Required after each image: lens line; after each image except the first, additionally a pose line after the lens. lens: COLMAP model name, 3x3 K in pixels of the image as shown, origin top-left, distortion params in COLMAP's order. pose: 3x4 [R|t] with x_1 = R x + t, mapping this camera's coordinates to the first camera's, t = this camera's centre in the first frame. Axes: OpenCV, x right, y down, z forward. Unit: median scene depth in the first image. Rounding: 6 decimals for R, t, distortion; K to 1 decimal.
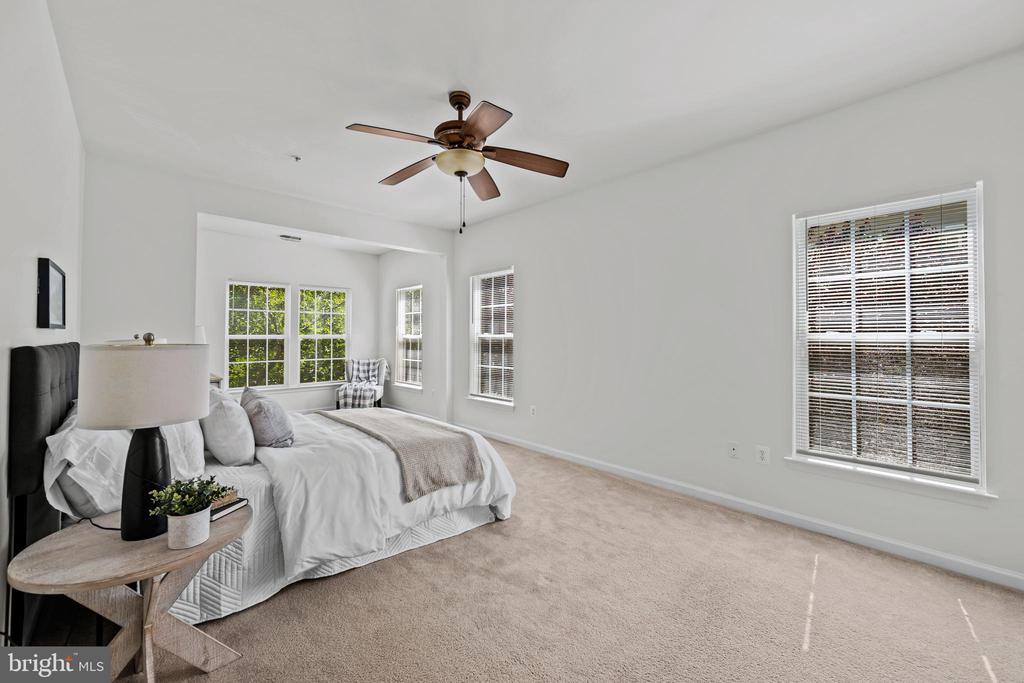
lens RADIAL K [[409.0, 0, 513.7], [0, 409.0, 334.9], [0, 0, 1]] dist [0.002920, -0.002784]
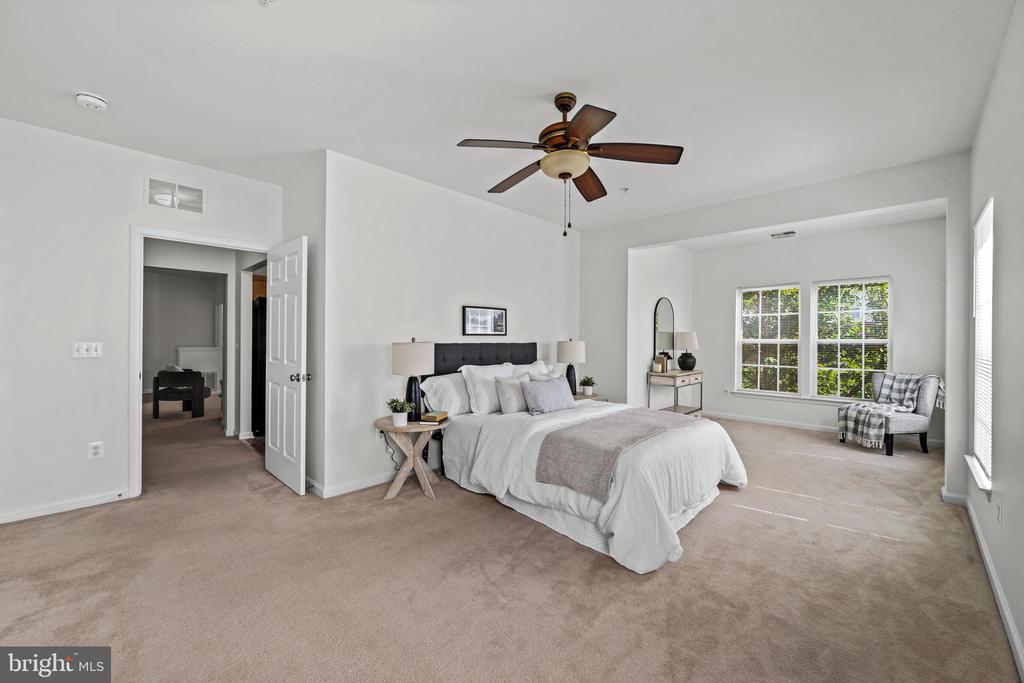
lens RADIAL K [[409.0, 0, 512.2], [0, 409.0, 339.5], [0, 0, 1]] dist [0.002920, -0.002784]
pose [[0.044244, 0.002318, -0.999018, 0.322751], [-0.002339, 0.999995, 0.002216, 0.000509], [0.999018, 0.002239, 0.044249, 0.310664]]
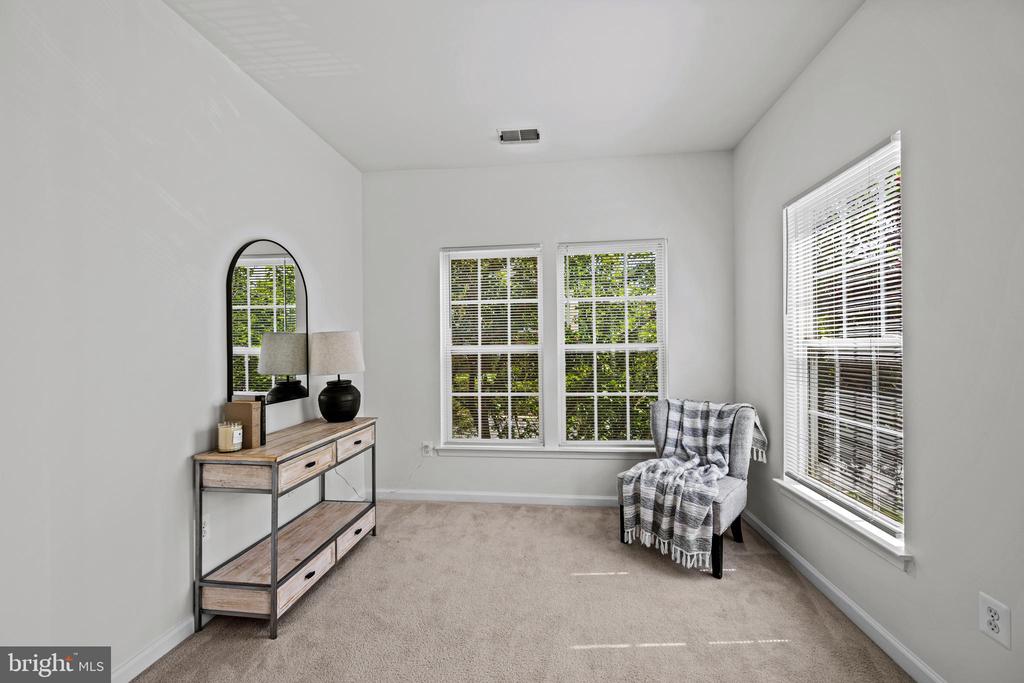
lens RADIAL K [[409.0, 0, 513.3], [0, 409.0, 346.9], [0, 0, 1]] dist [0.002920, -0.002784]
pose [[0.648667, -0.010745, -0.760997, -0.178804], [0.016268, 0.999868, -0.000250, 0.001988], [0.760899, -0.012218, 0.648755, 0.623126]]
